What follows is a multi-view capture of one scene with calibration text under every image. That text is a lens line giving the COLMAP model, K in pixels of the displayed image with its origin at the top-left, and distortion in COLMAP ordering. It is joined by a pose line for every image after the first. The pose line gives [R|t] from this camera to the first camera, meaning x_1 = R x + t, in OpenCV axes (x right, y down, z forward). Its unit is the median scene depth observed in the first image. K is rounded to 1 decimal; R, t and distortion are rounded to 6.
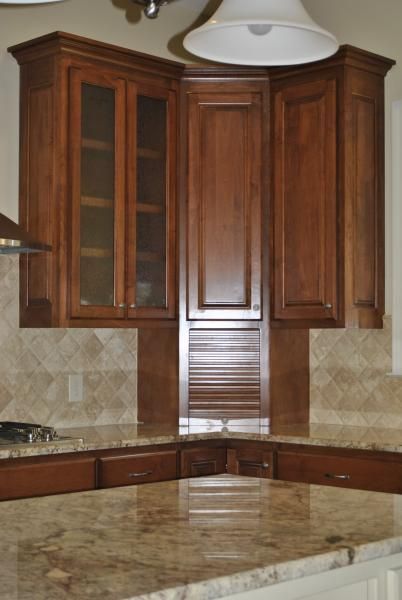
lens RADIAL K [[1038.1, 0, 201.0], [0, 1038.1, 300.0], [0, 0, 1]] dist [-0.009652, 0.013182]
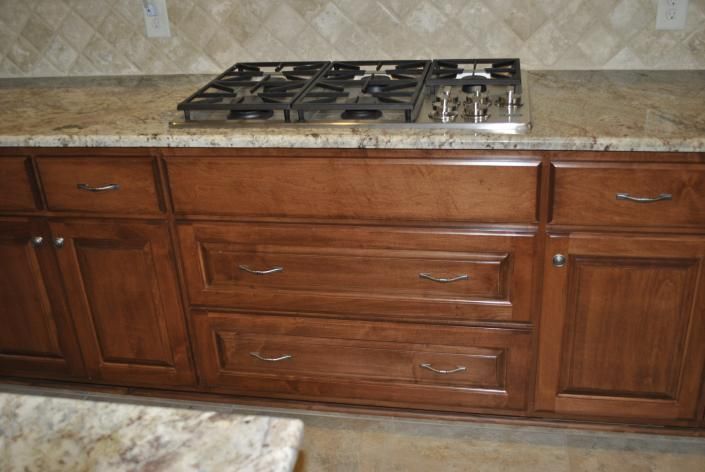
lens RADIAL K [[739.8, 0, 352.5], [0, 739.8, 236.0], [0, 0, 1]] dist [-0.051820, -0.019275]
pose [[0.561780, 0.331493, -0.757968, 0.146007], [0.091039, 0.885874, 0.454906, -0.007833], [0.822262, -0.324562, 0.467488, 0.611699]]
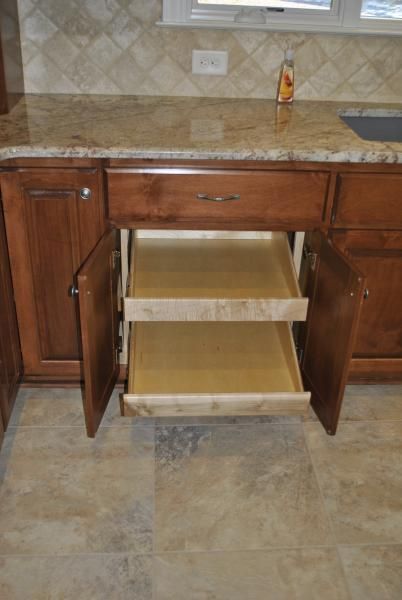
lens RADIAL K [[629.6, 0, 201.0], [0, 629.6, 300.0], [0, 0, 1]] dist [-0.051820, -0.019275]
pose [[0.656505, -0.358503, 0.663684, -0.168709], [-0.073508, 0.845249, 0.529293, 0.000257], [-0.750731, -0.396270, 0.528557, 0.663606]]
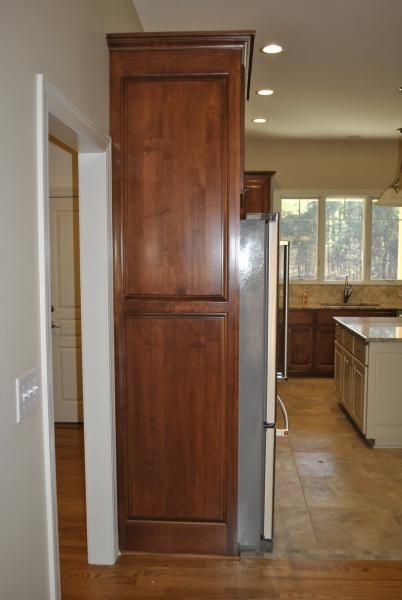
lens RADIAL K [[567.0, 0, 201.0], [0, 567.0, 300.0], [0, 0, 1]] dist [-0.076158, -0.005967]
pose [[0.750444, -0.053439, 0.658770, -1.031556], [-0.030610, 0.992846, 0.115409, -0.061070], [-0.660224, -0.106773, 0.743440, -0.067686]]
